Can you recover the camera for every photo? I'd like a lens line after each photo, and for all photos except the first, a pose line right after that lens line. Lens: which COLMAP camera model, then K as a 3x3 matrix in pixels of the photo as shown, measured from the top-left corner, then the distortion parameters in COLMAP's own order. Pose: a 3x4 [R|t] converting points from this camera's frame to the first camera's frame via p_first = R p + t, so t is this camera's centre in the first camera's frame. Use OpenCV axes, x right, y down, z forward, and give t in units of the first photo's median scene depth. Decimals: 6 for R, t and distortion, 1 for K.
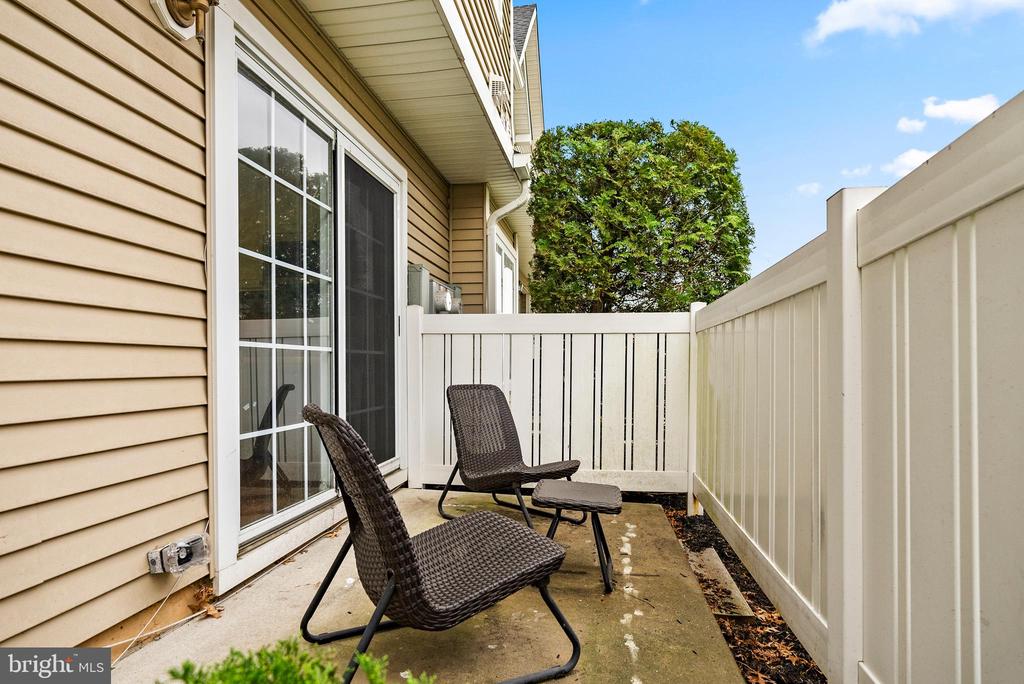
lens RADIAL K [[533.6, 0, 509.2], [0, 533.6, 369.7], [0, 0, 1]] dist [-0.017855, 0.000533]
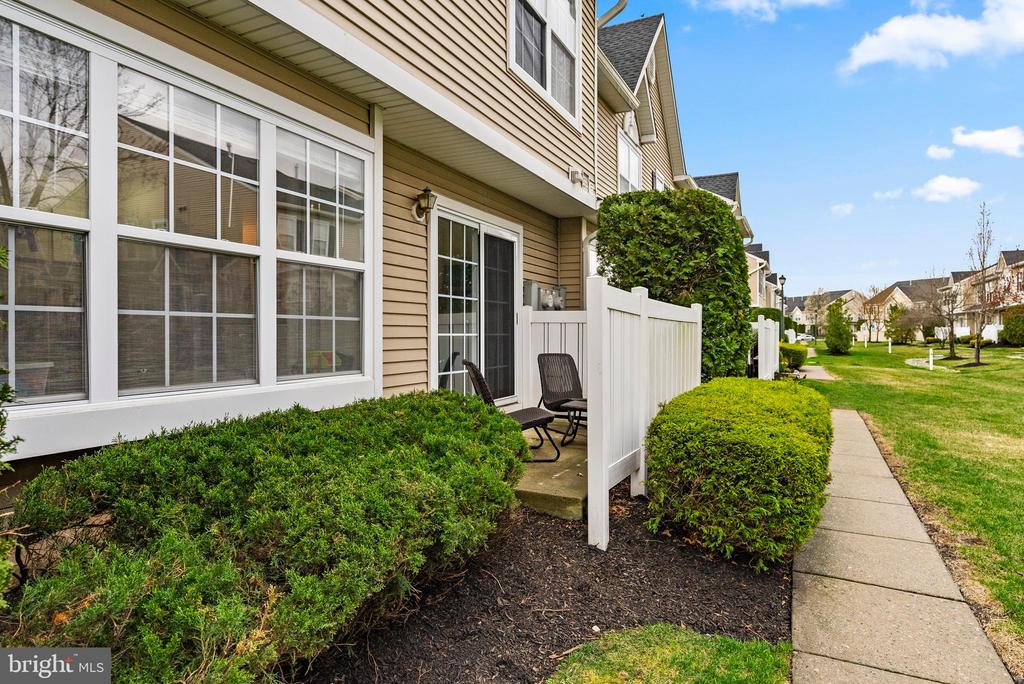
lens RADIAL K [[598.7, 0, 511.8], [0, 598.7, 339.7], [0, 0, 1]] dist [0.000788, -0.000144]
pose [[0.956411, 0.007639, -0.291923, 0.356454], [-0.005981, 0.999961, 0.006572, -0.027842], [0.291962, -0.004539, 0.956419, -0.885952]]
